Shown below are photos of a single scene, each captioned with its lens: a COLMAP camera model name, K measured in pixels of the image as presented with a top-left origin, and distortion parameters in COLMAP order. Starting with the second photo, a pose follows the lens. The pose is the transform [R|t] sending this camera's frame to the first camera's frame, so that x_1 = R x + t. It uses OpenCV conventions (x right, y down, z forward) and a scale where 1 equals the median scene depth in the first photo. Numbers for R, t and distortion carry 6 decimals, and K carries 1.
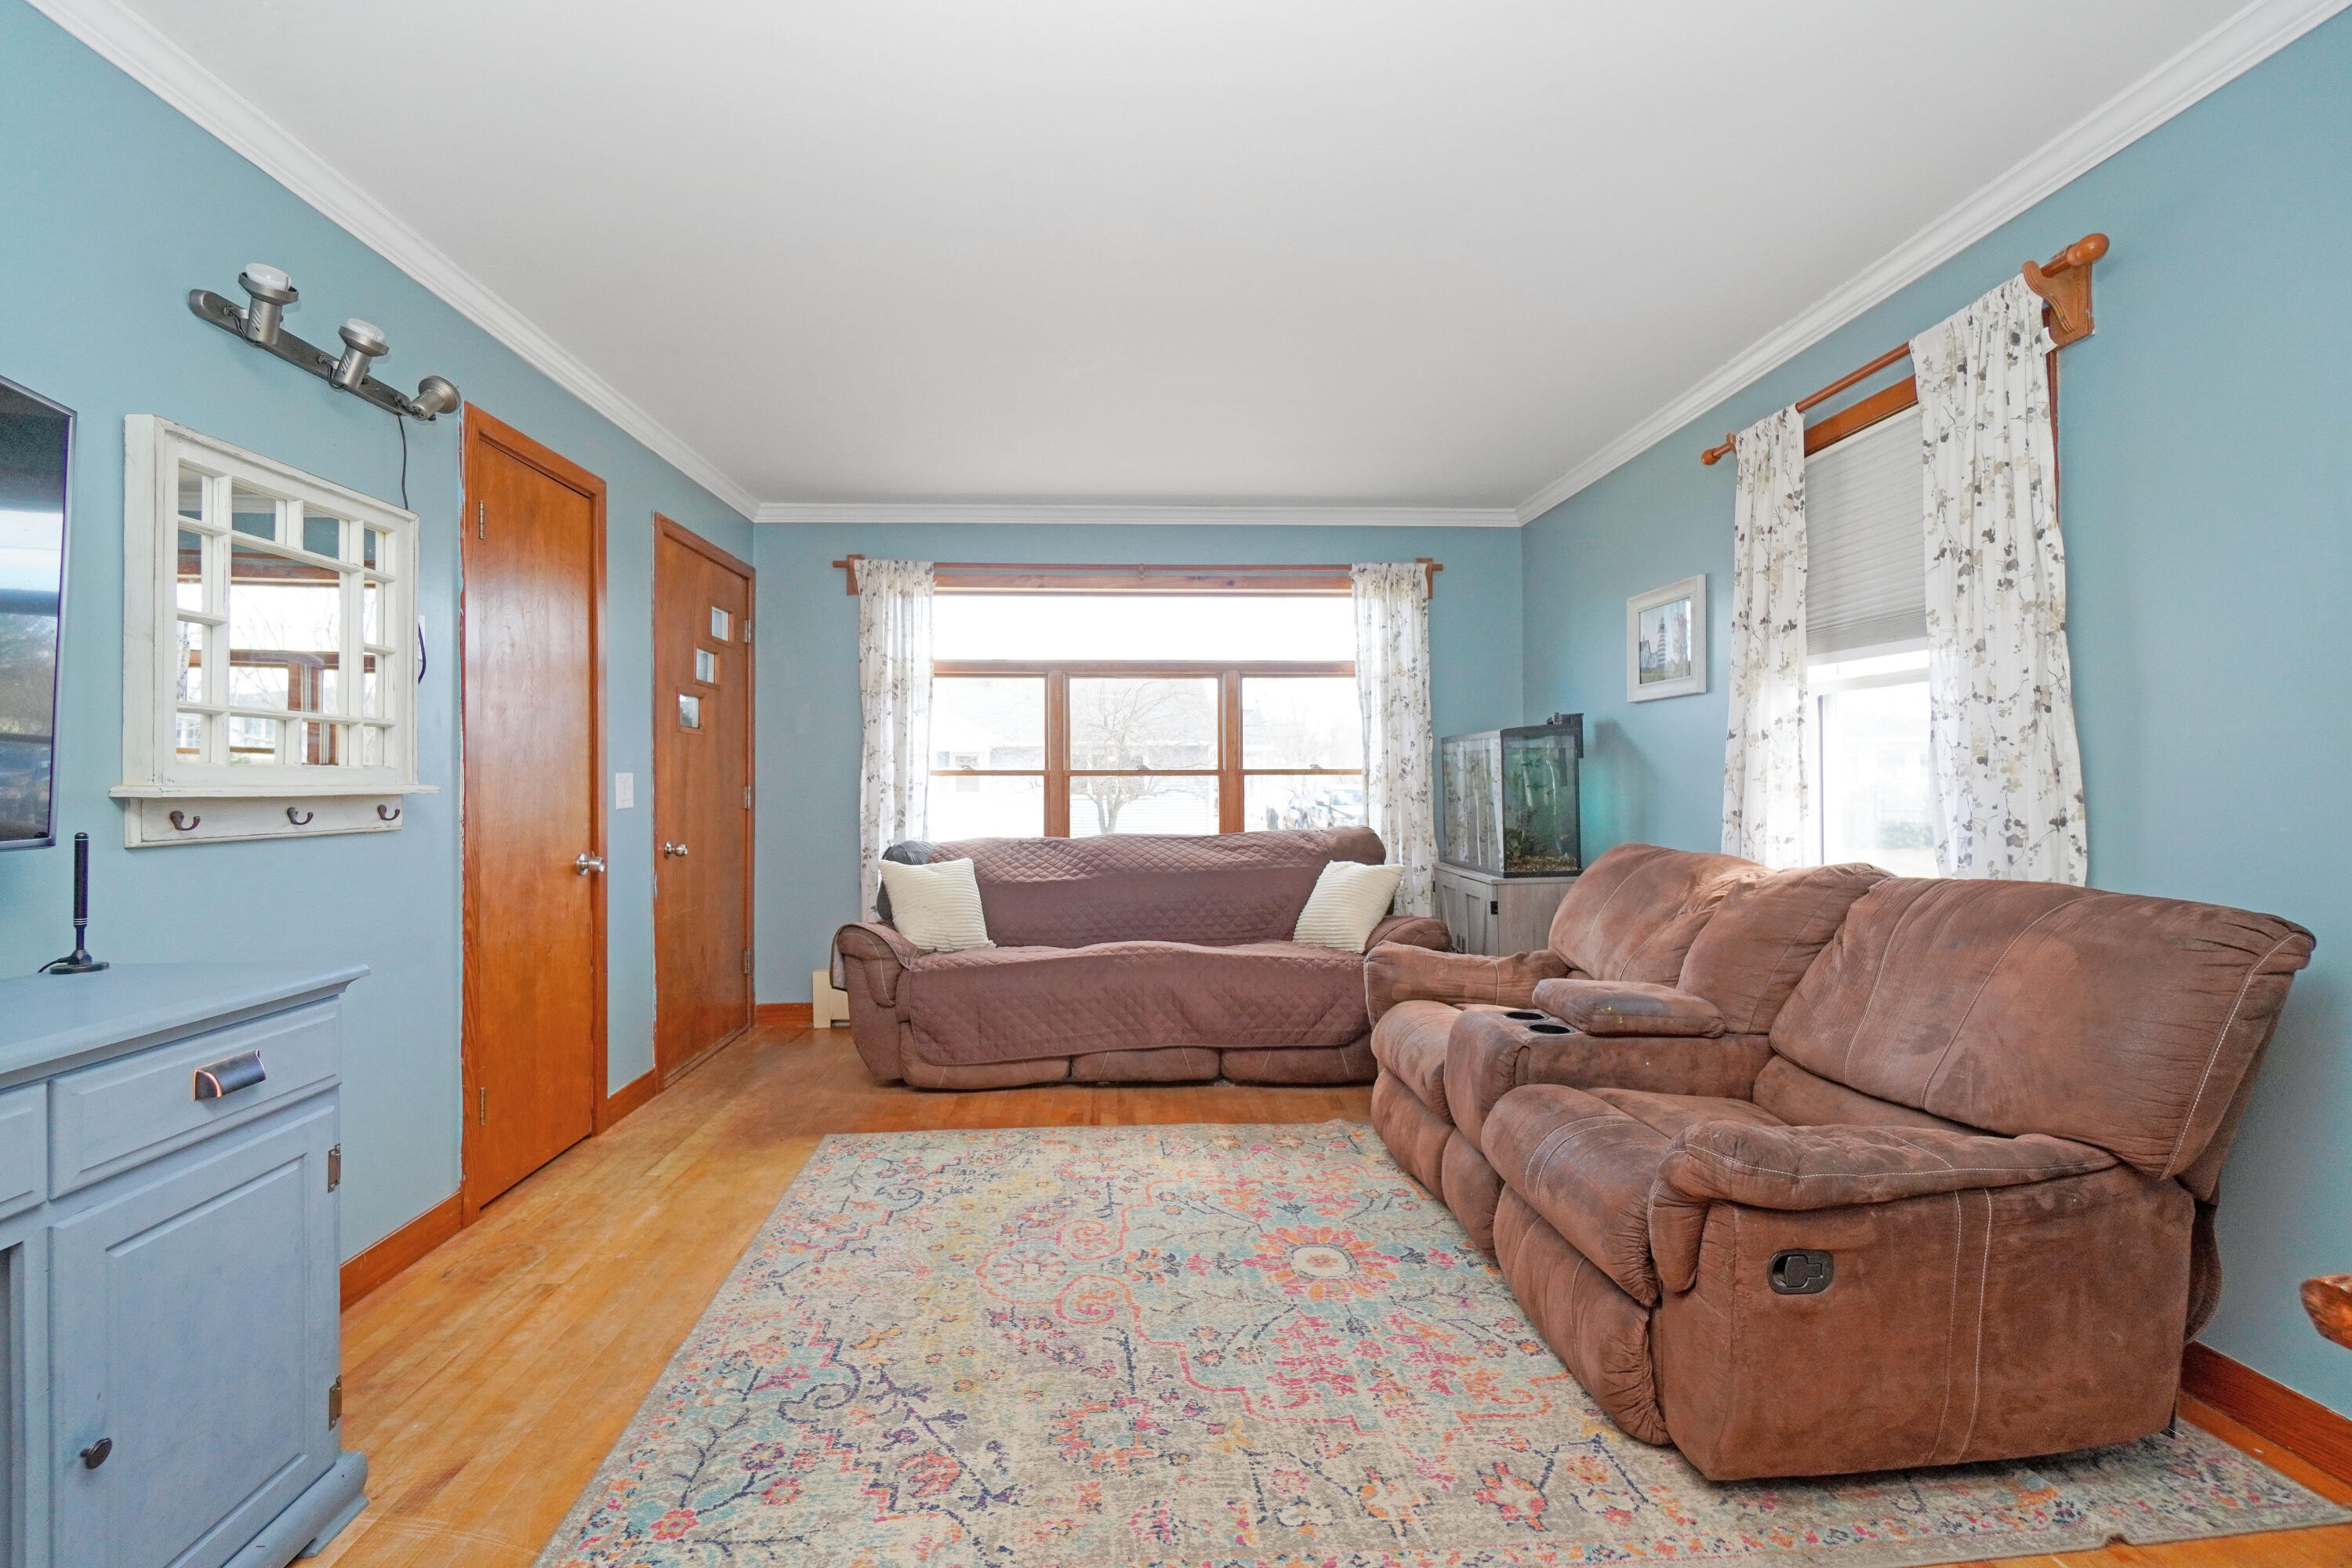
lens RADIAL K [[1026.4, 0, 1157.8], [0, 1026.4, 788.7], [0, 0, 1]] dist [-0.000344, 0.000777]
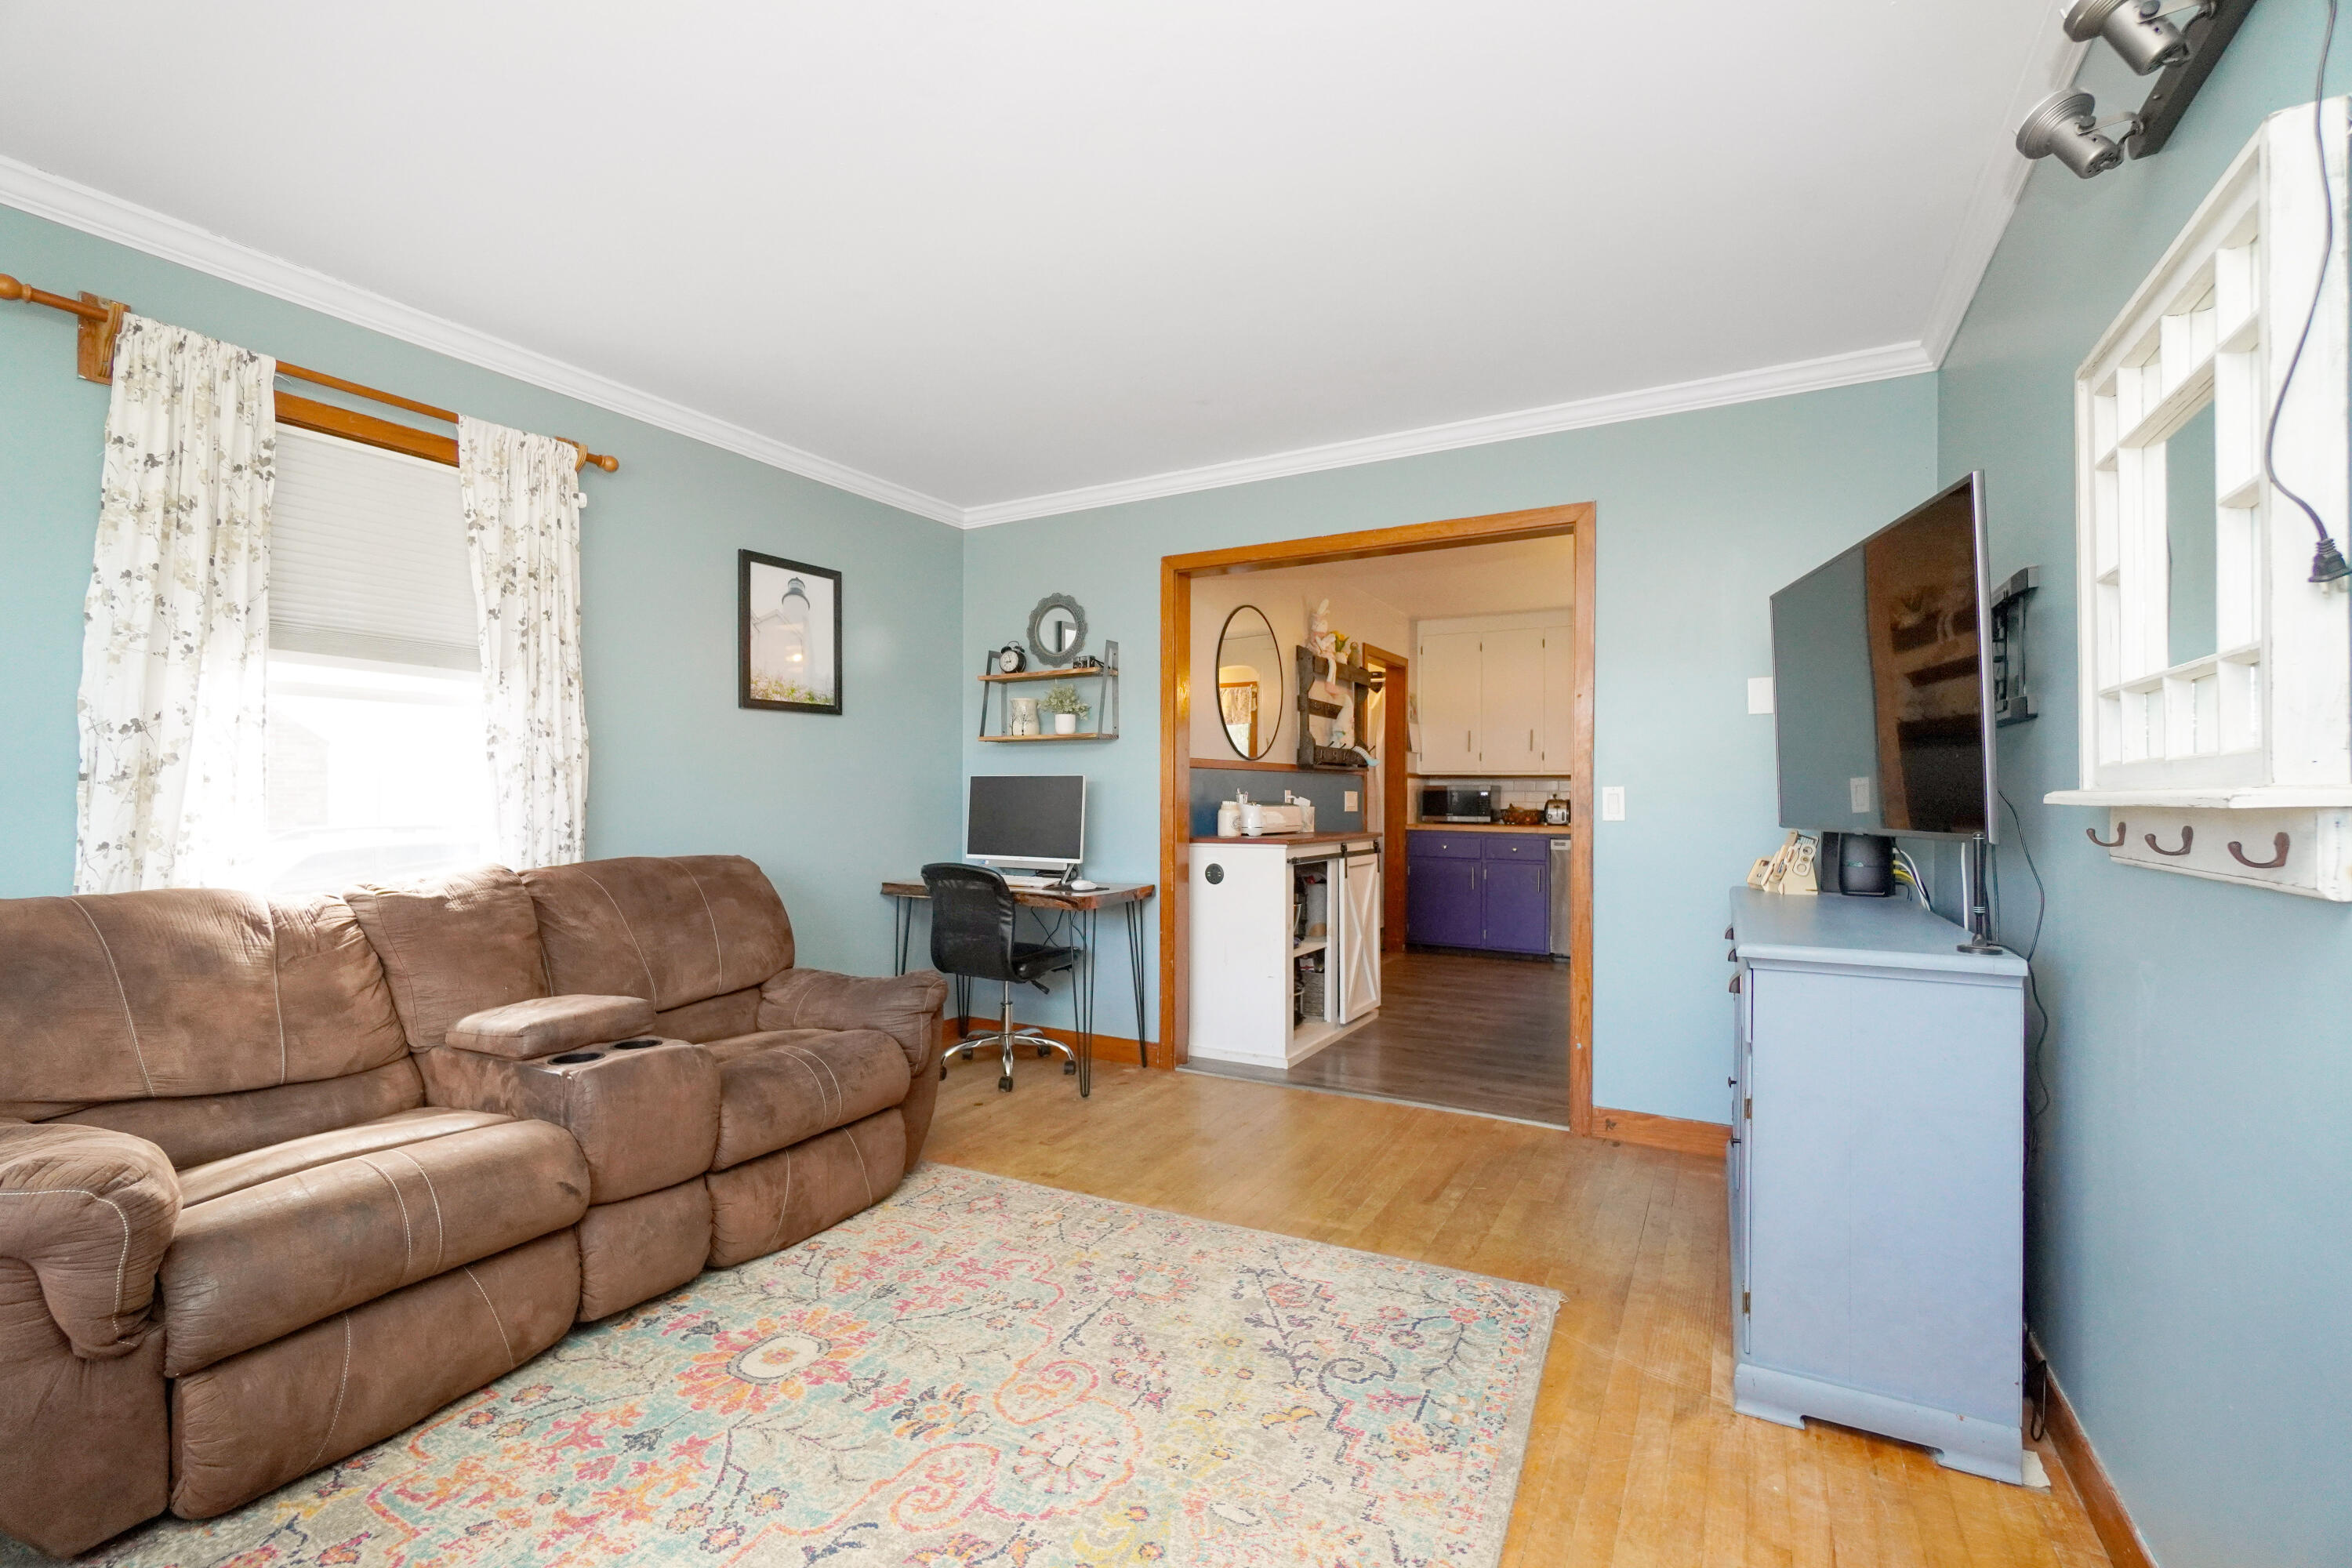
lens RADIAL K [[1026.4, 0, 1157.8], [0, 1026.4, 788.7], [0, 0, 1]] dist [-0.000344, 0.000777]
pose [[-0.841844, 0.004850, 0.539699, -0.698430], [0.001543, 0.999977, -0.006579, -0.002053], [-0.539719, -0.004706, -0.841832, 1.919883]]
